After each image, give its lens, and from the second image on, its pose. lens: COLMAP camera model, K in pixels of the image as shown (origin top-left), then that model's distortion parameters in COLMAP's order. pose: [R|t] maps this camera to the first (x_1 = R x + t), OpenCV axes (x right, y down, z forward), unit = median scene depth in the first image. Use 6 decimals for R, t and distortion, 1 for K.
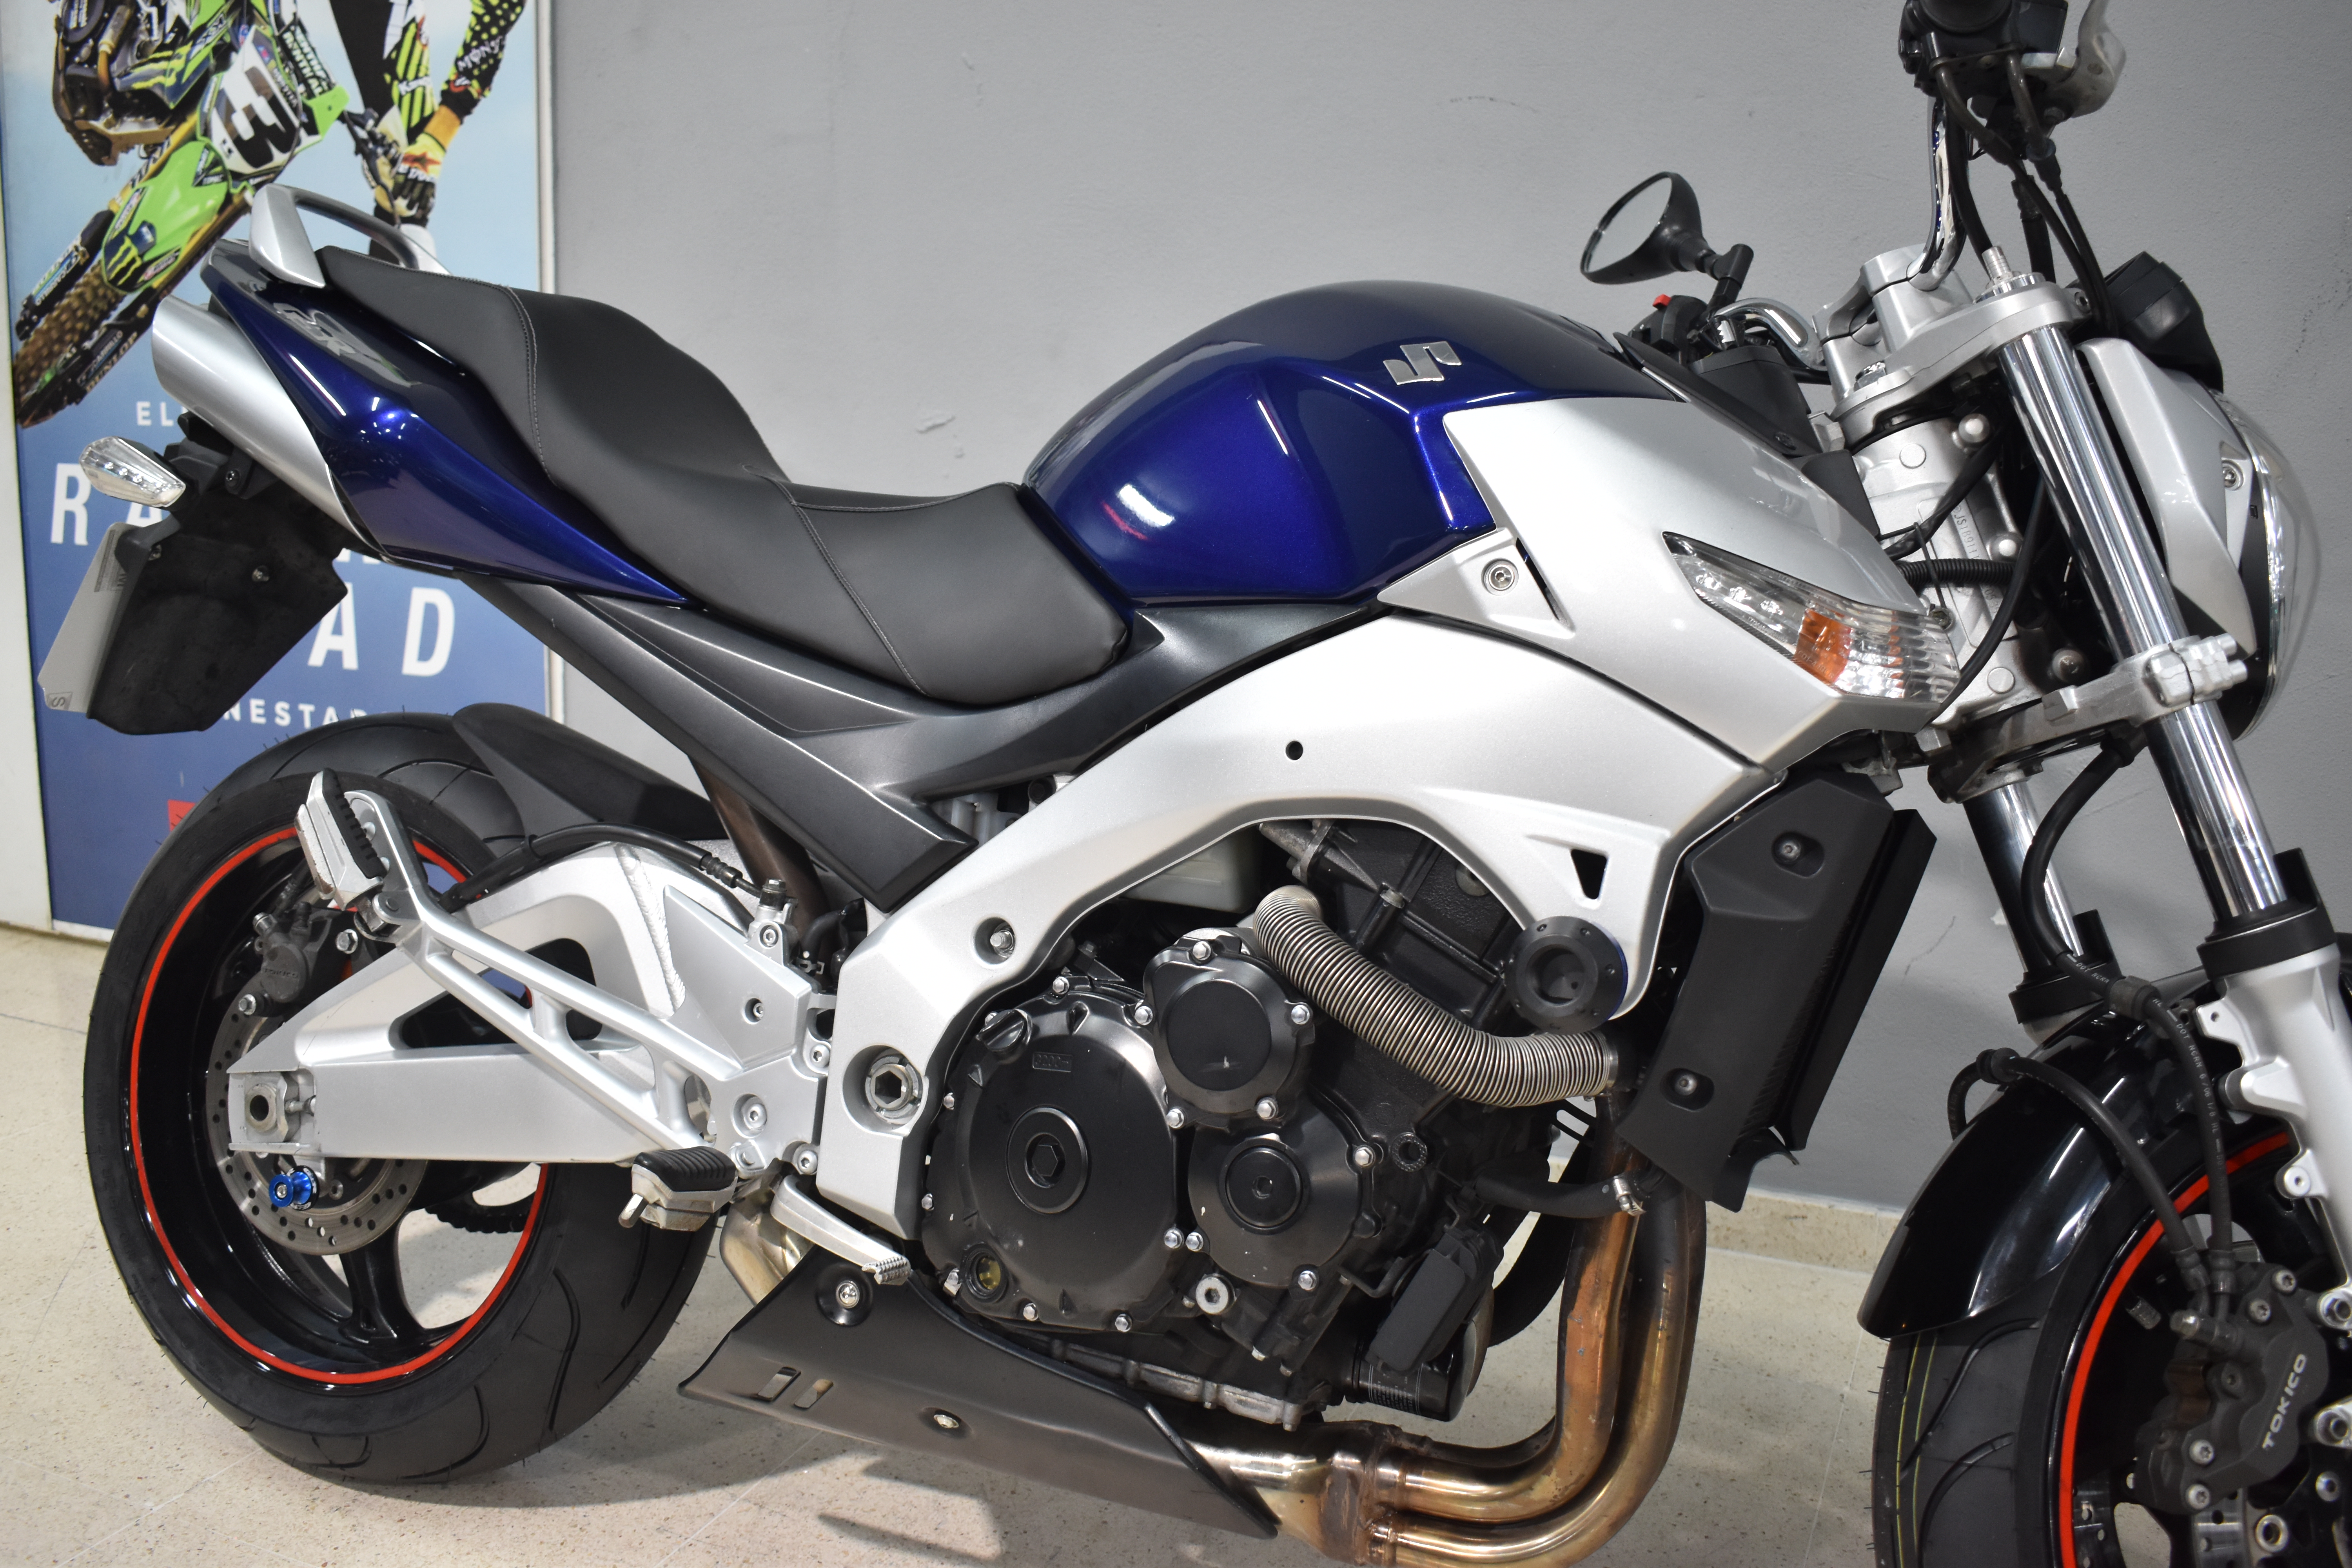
lens RADIAL K [[2086.1, 0, 1176.0], [0, 2086.1, 784.0], [0, 0, 1]] dist [-0.035705, -0.004280]
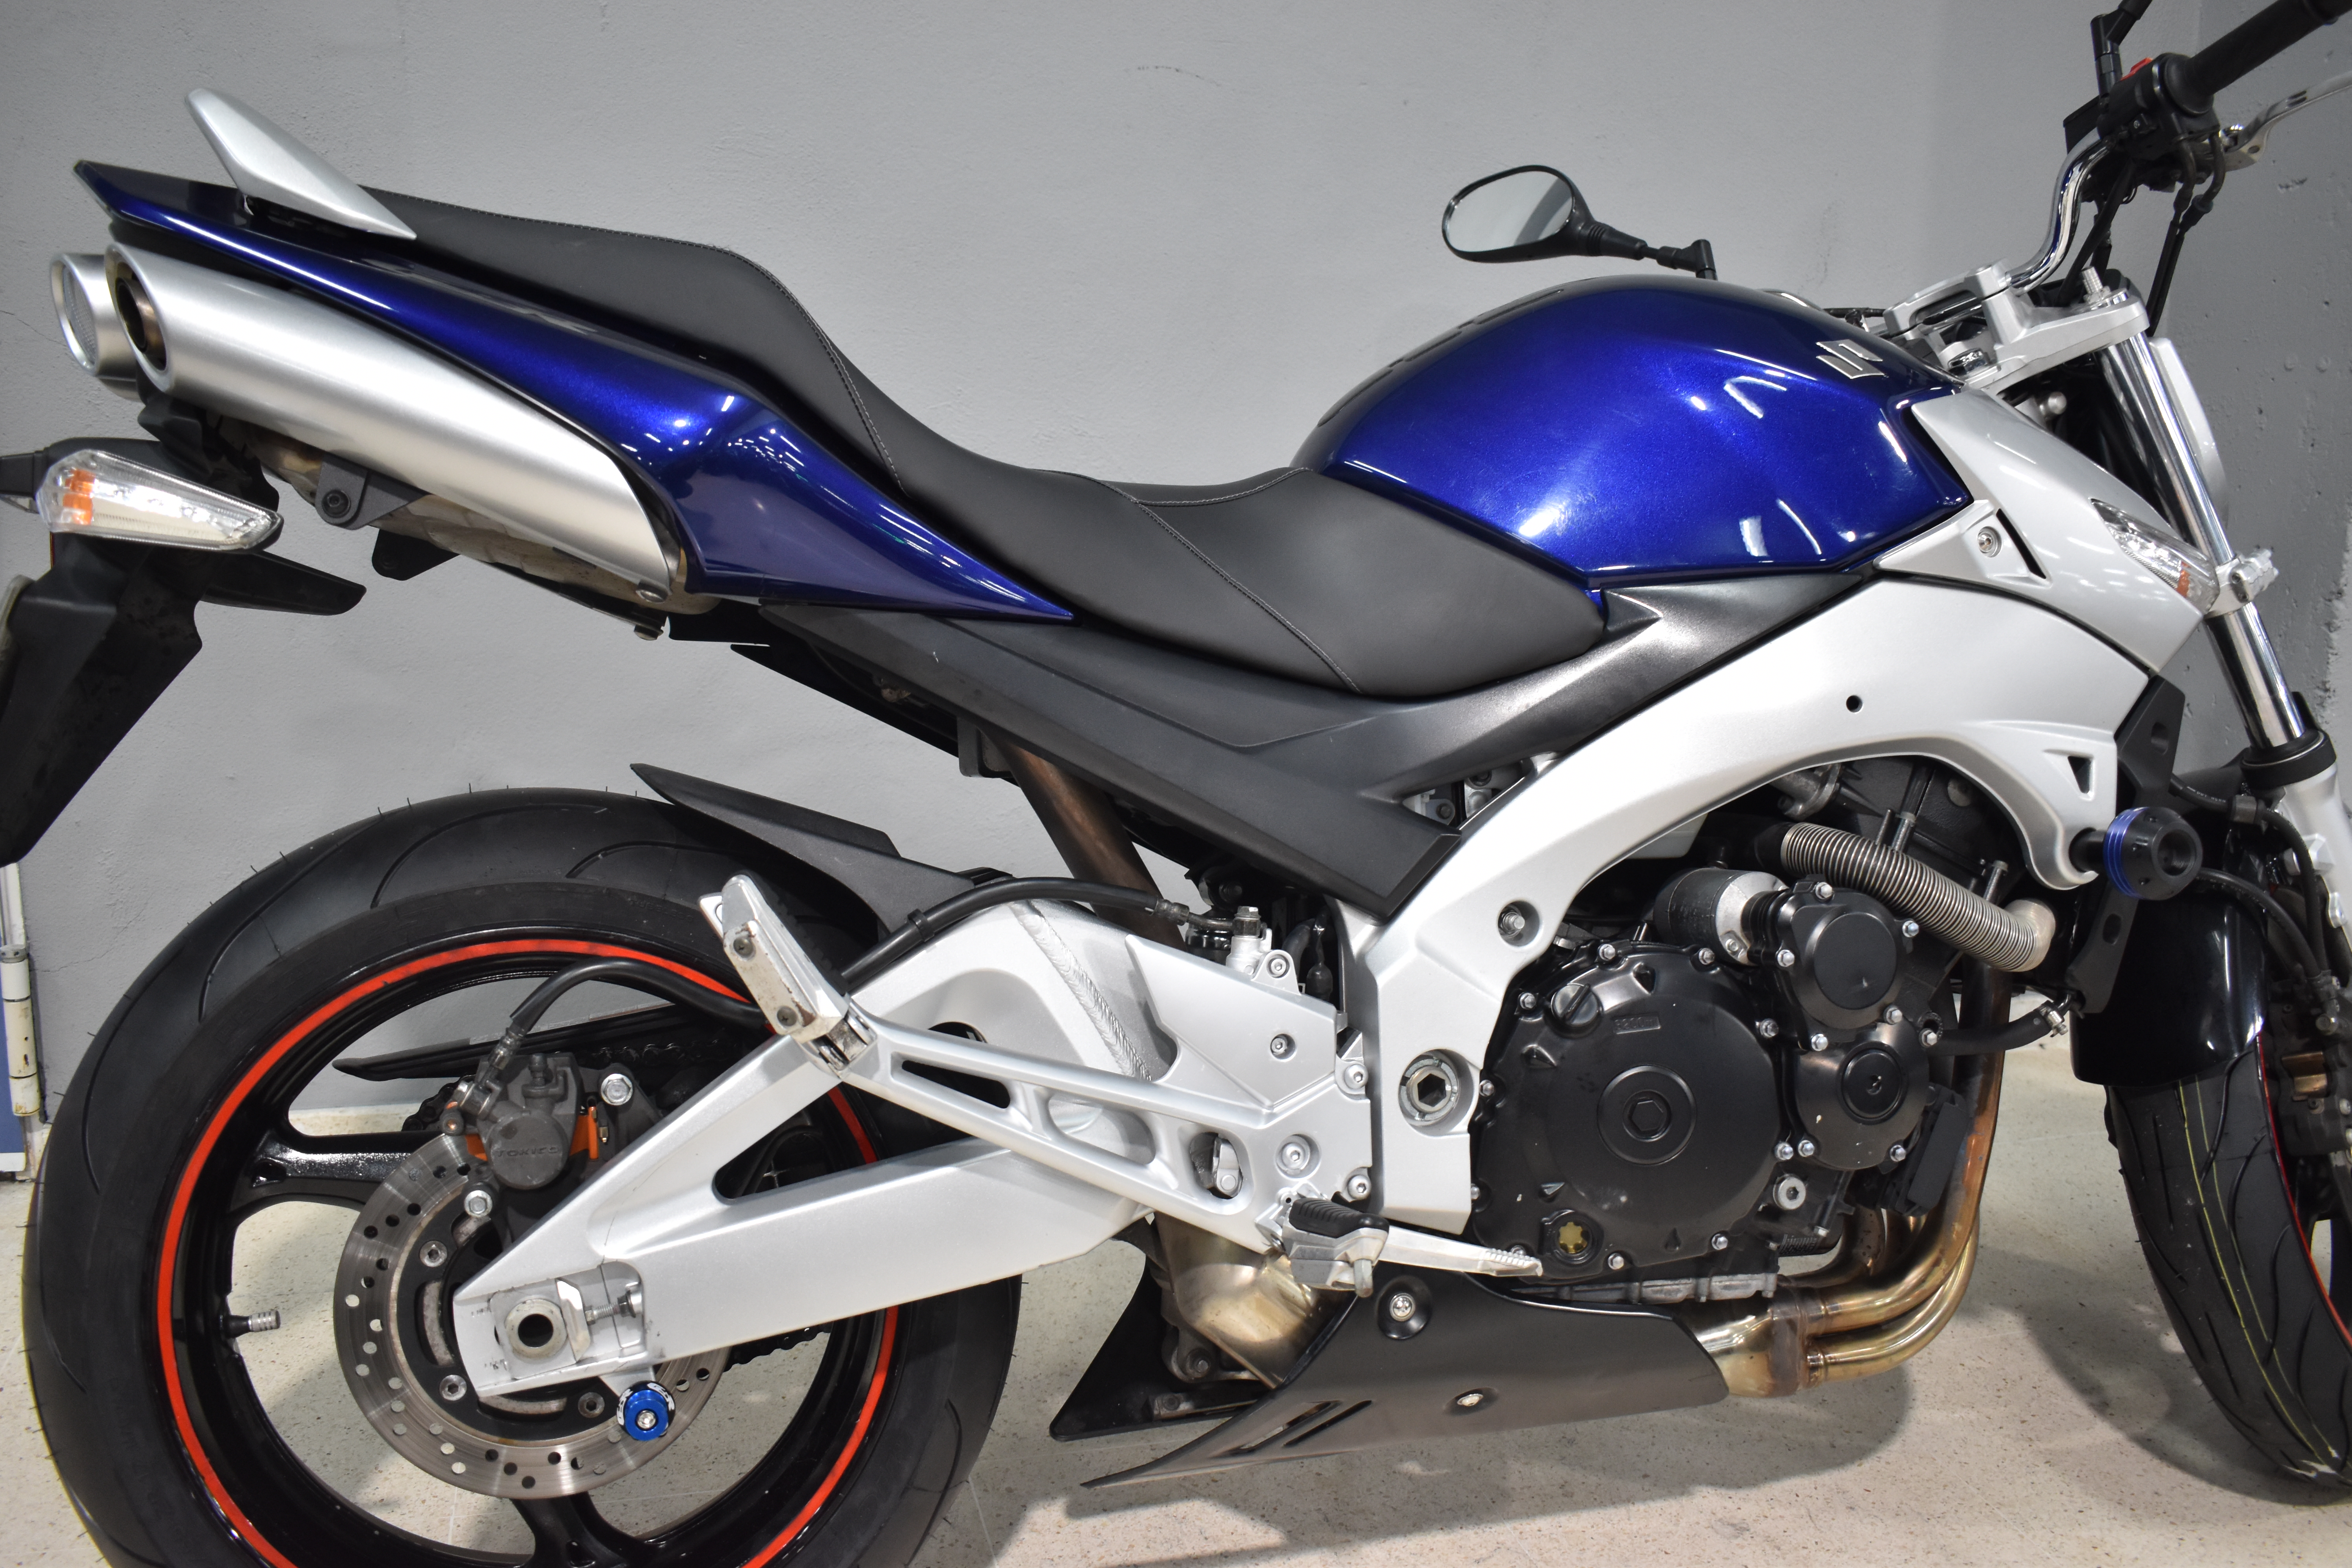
lens RADIAL K [[2106.1, 0, 1176.0], [0, 2106.1, 784.0], [0, 0, 1]] dist [-0.083258, 0.004867]
pose [[0.773362, -0.138786, 0.618587, -0.849452], [0.108028, 0.990322, 0.087131, -0.101048], [-0.624693, -0.000560, 0.780870, 0.305431]]
